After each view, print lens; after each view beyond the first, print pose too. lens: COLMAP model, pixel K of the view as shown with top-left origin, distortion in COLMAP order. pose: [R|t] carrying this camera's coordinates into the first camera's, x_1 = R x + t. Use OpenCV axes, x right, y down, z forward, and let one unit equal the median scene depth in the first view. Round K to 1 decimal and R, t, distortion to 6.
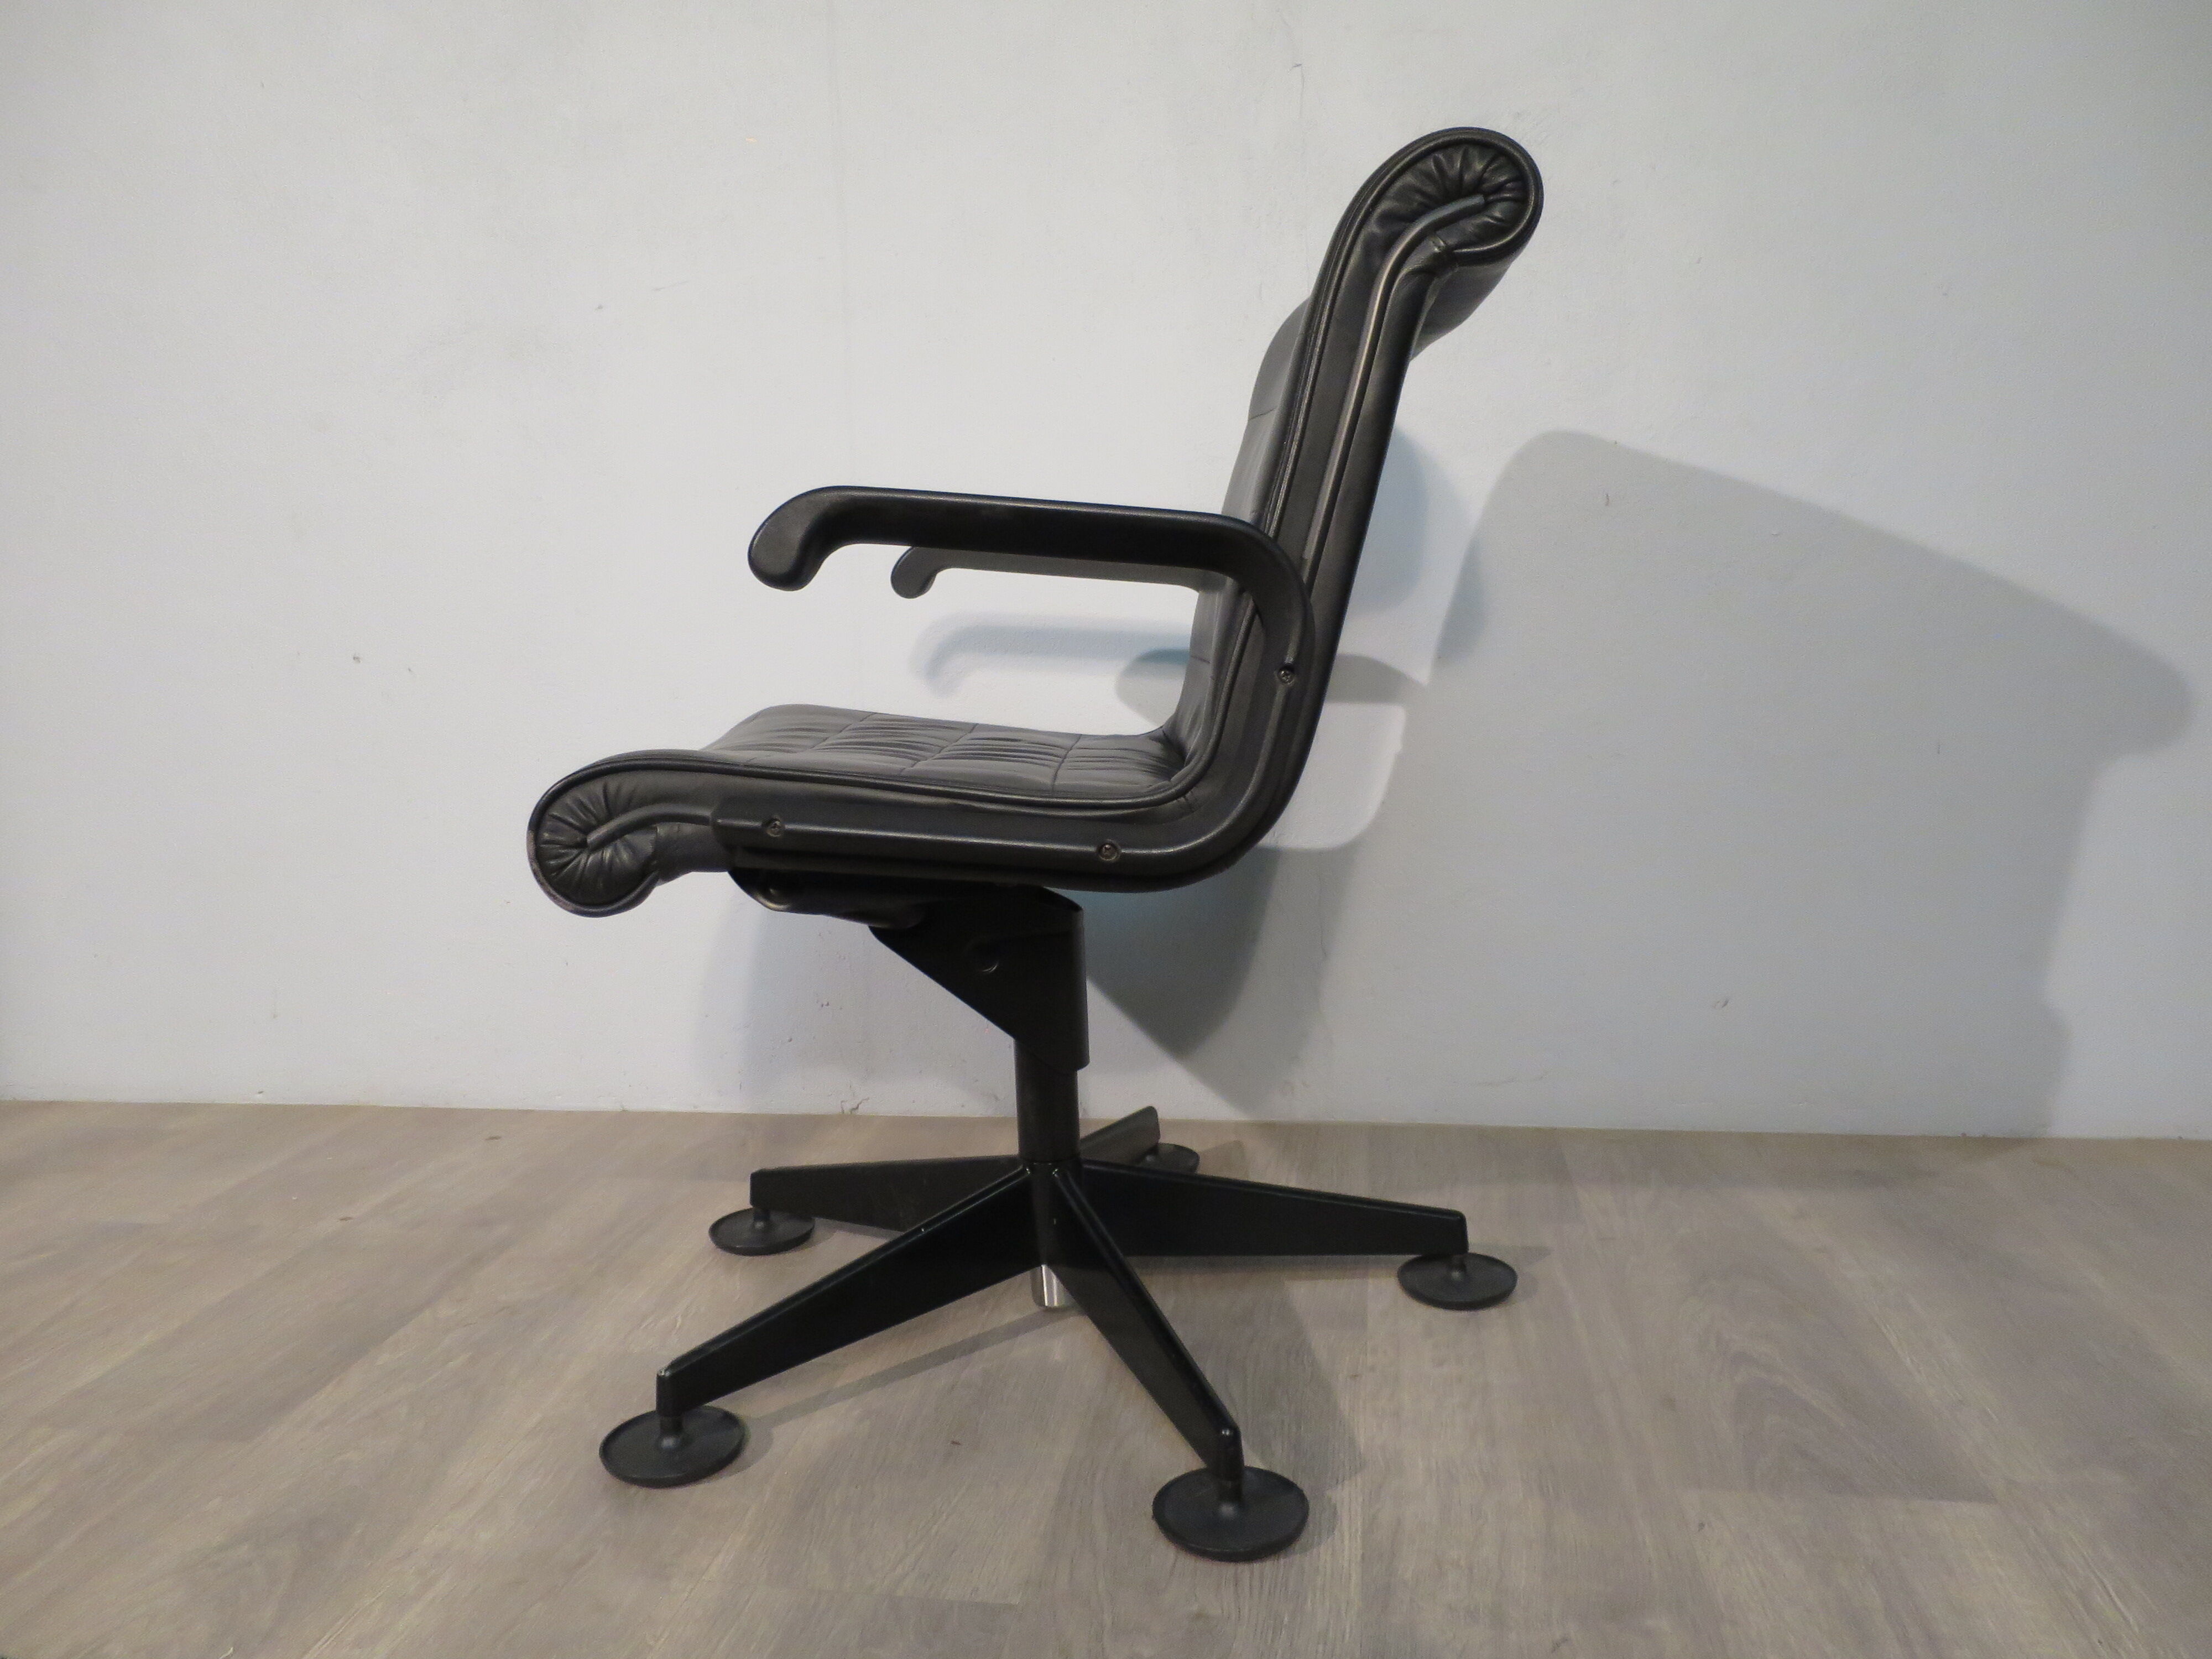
lens RADIAL K [[1584.5, 0, 1116.4], [0, 1584.5, 835.6], [0, 0, 1]] dist [-0.043683, 0.010142]
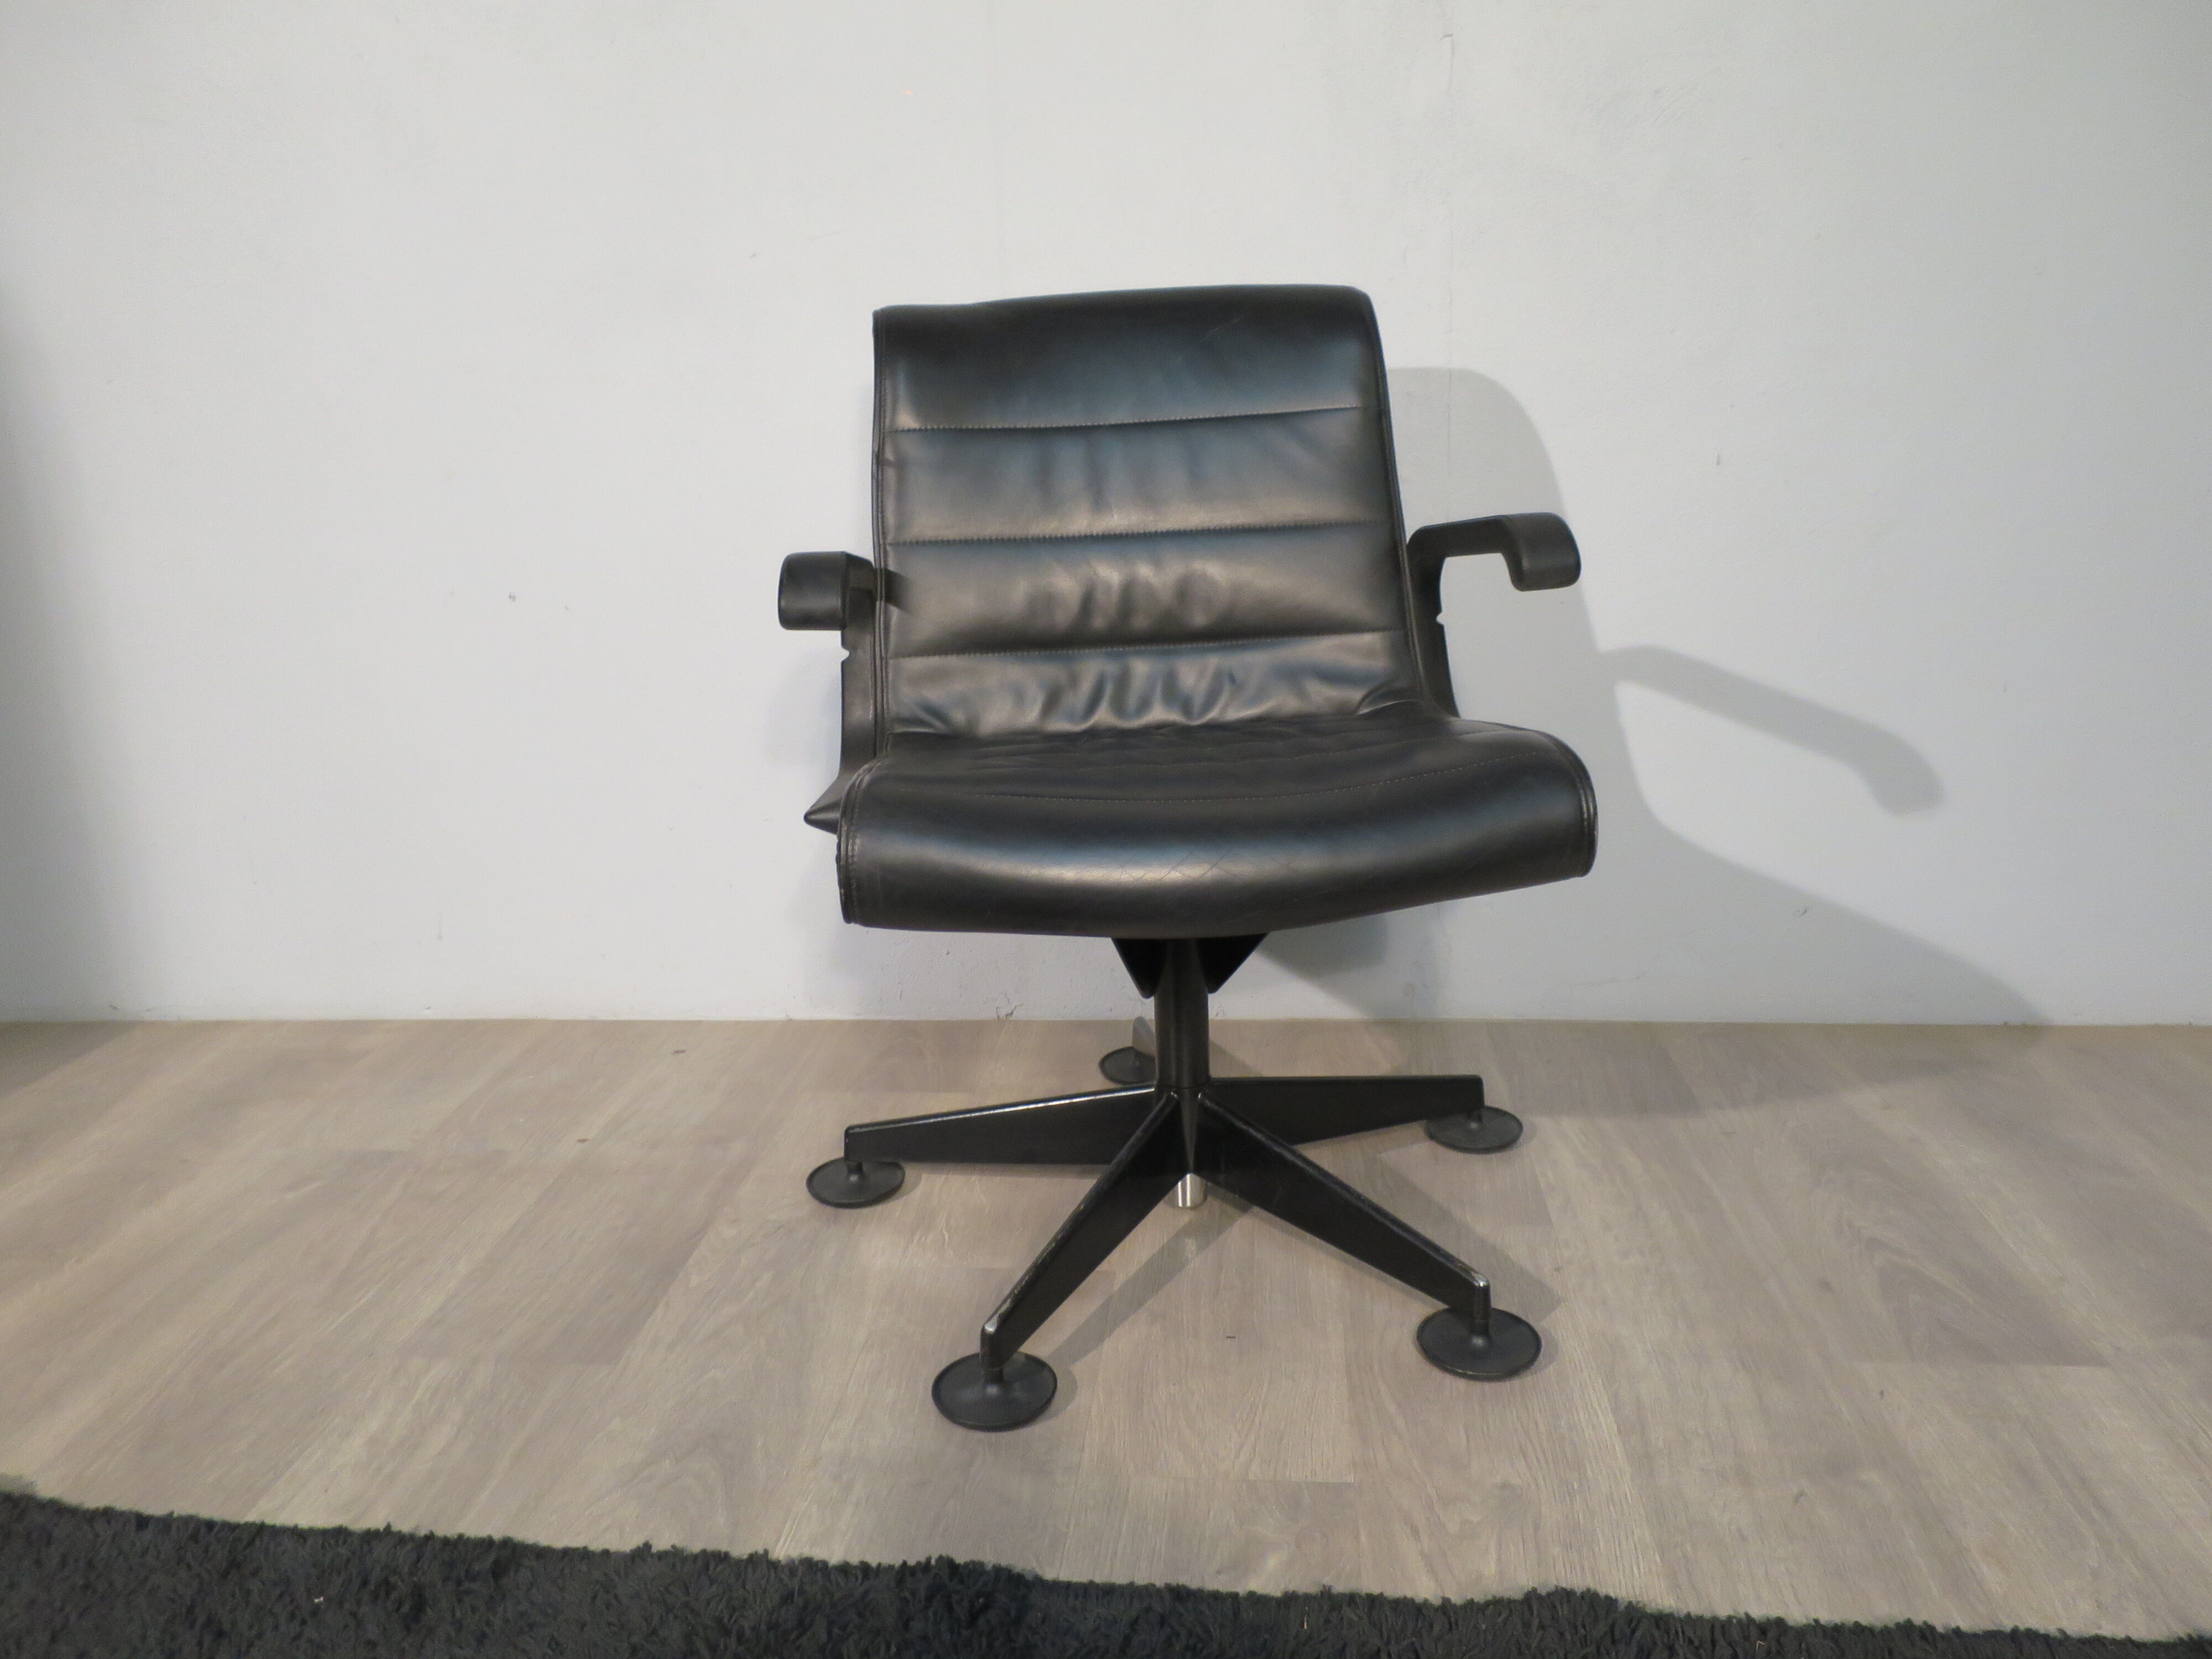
lens RADIAL K [[1584.5, 0, 1118.2], [0, 1584.5, 828.8], [0, 0, 1]] dist [-0.043683, 0.010142]
pose [[0.998148, -0.015550, 0.058810, -0.249904], [0.008898, 0.993699, 0.111729, -0.122406], [-0.060177, -0.110999, 0.991997, -0.114111]]
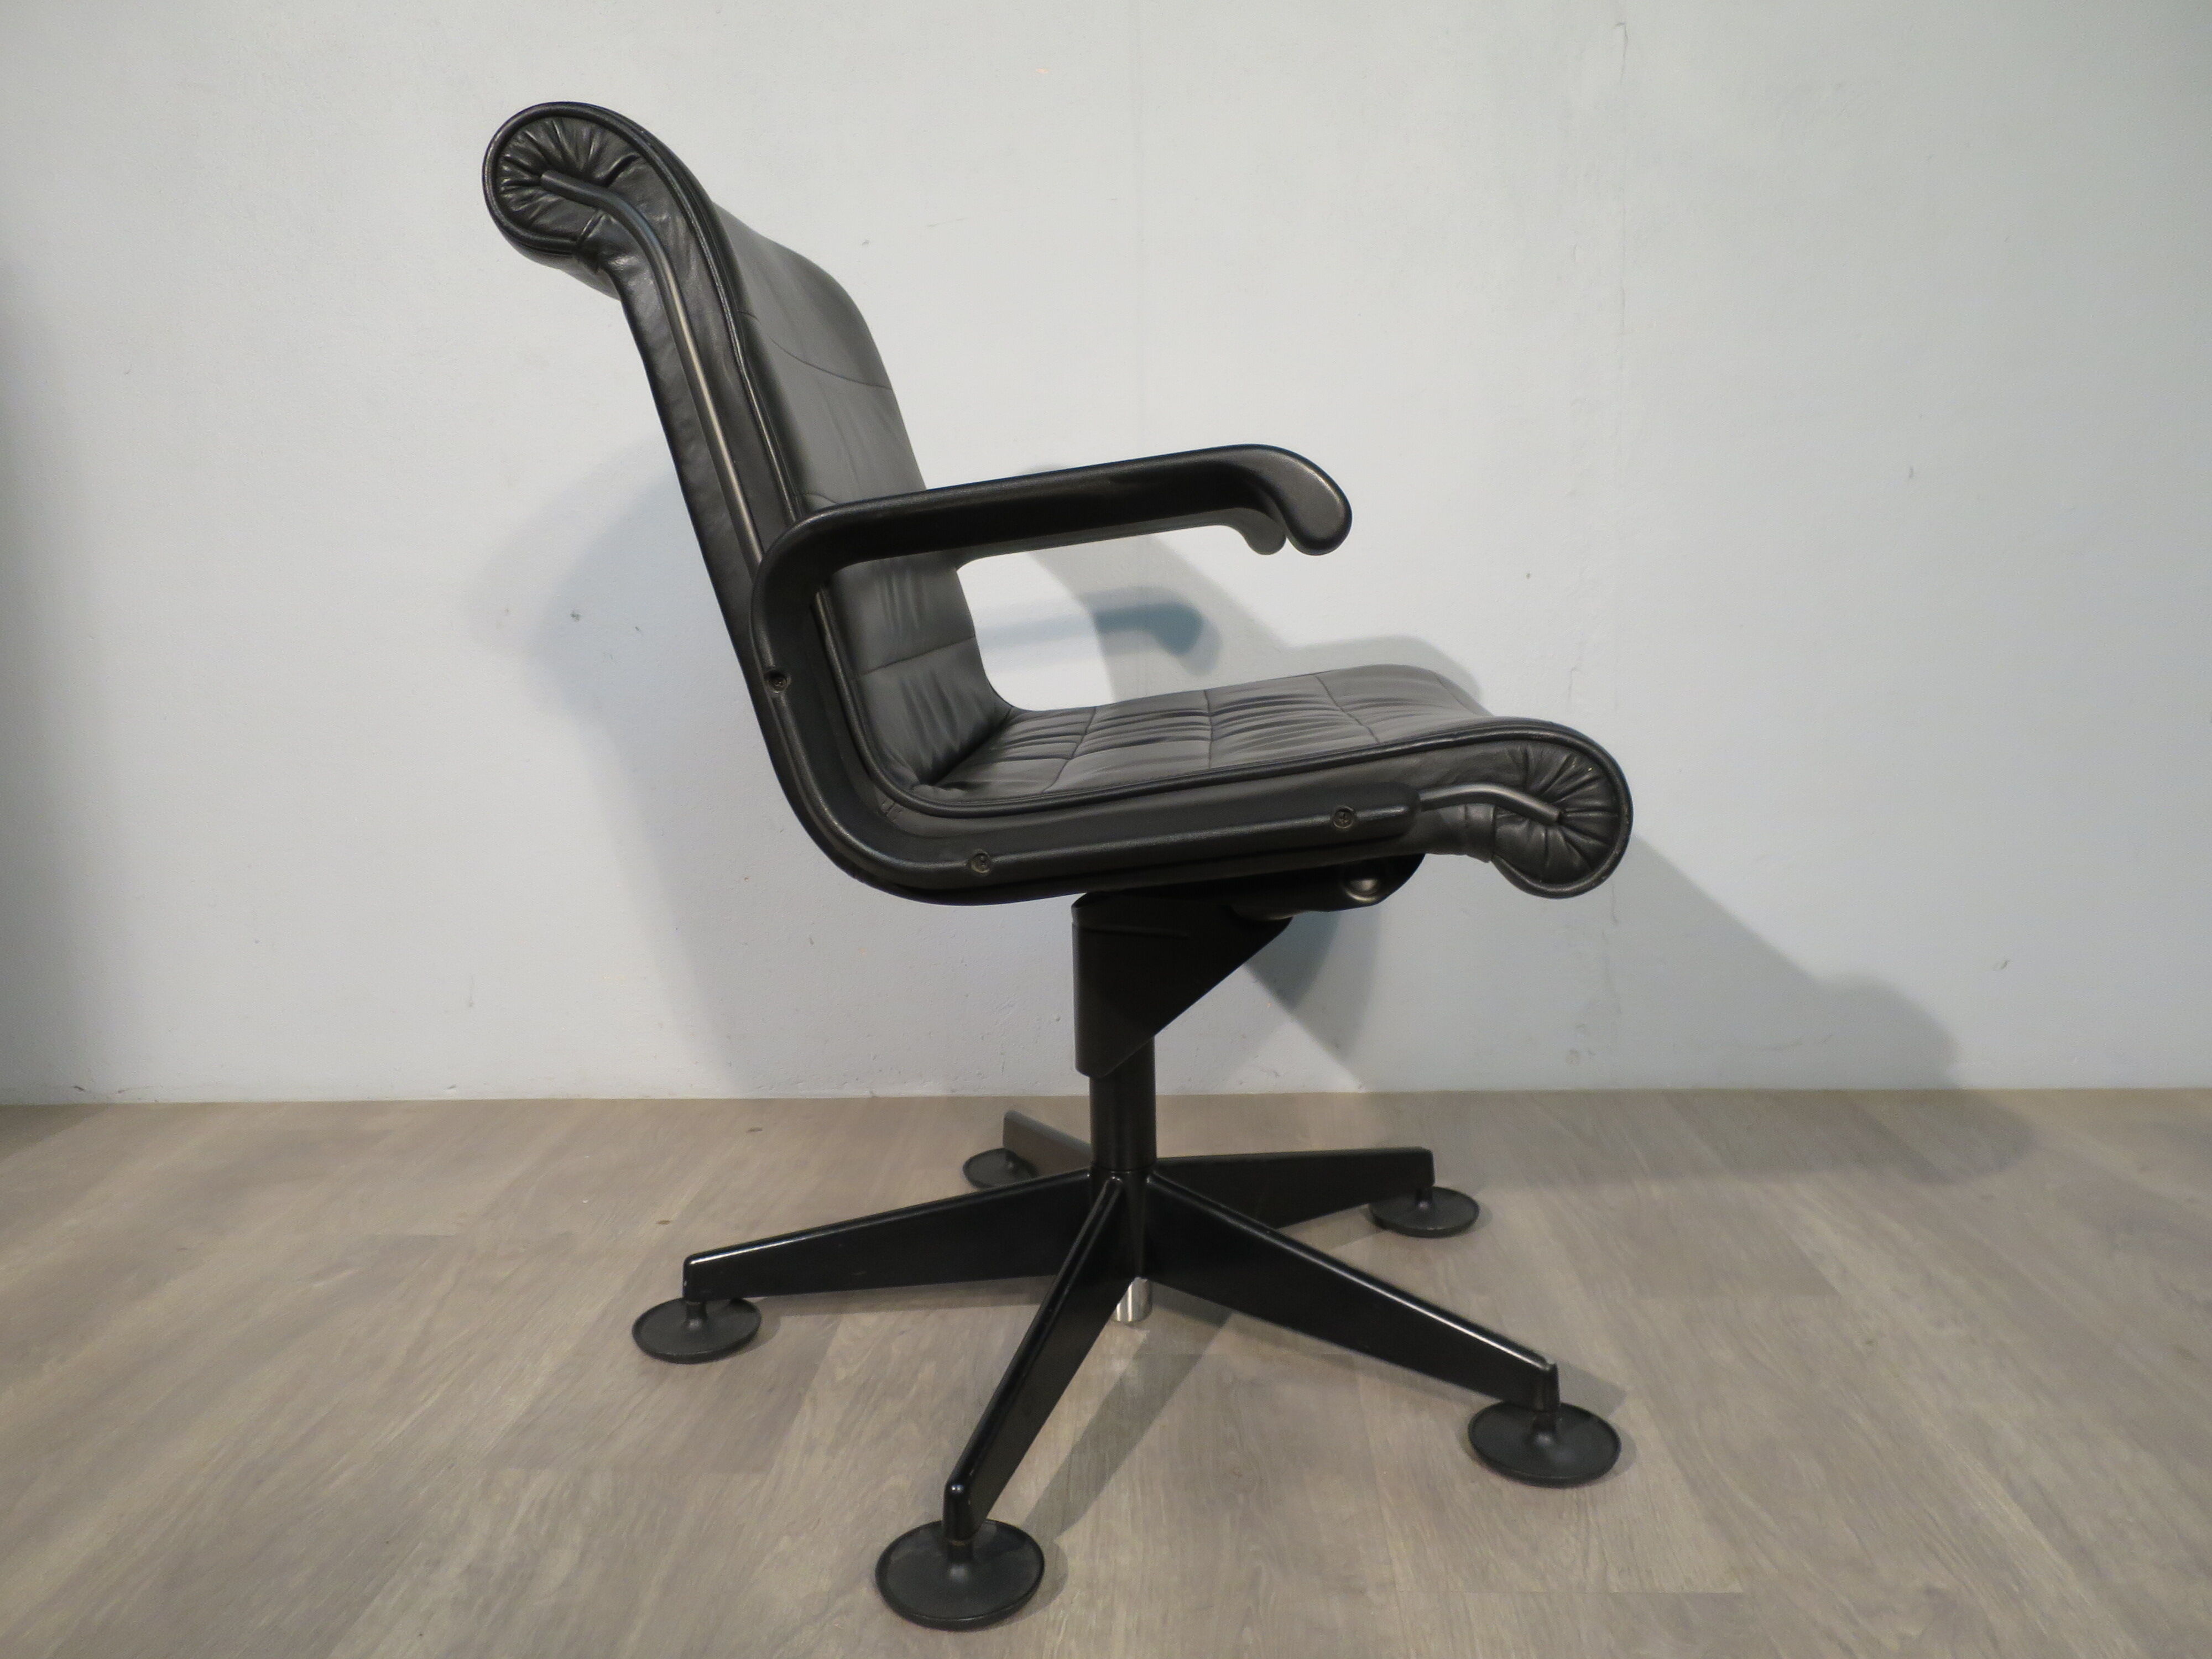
lens RADIAL K [[1584.5, 0, 1117.9], [0, 1584.5, 828.6], [0, 0, 1]] dist [-0.043683, 0.010142]
pose [[0.994383, -0.005298, 0.105711, -0.443710], [0.003911, 0.999904, 0.013315, 0.001985], [-0.105772, -0.012827, 0.994308, 0.070086]]
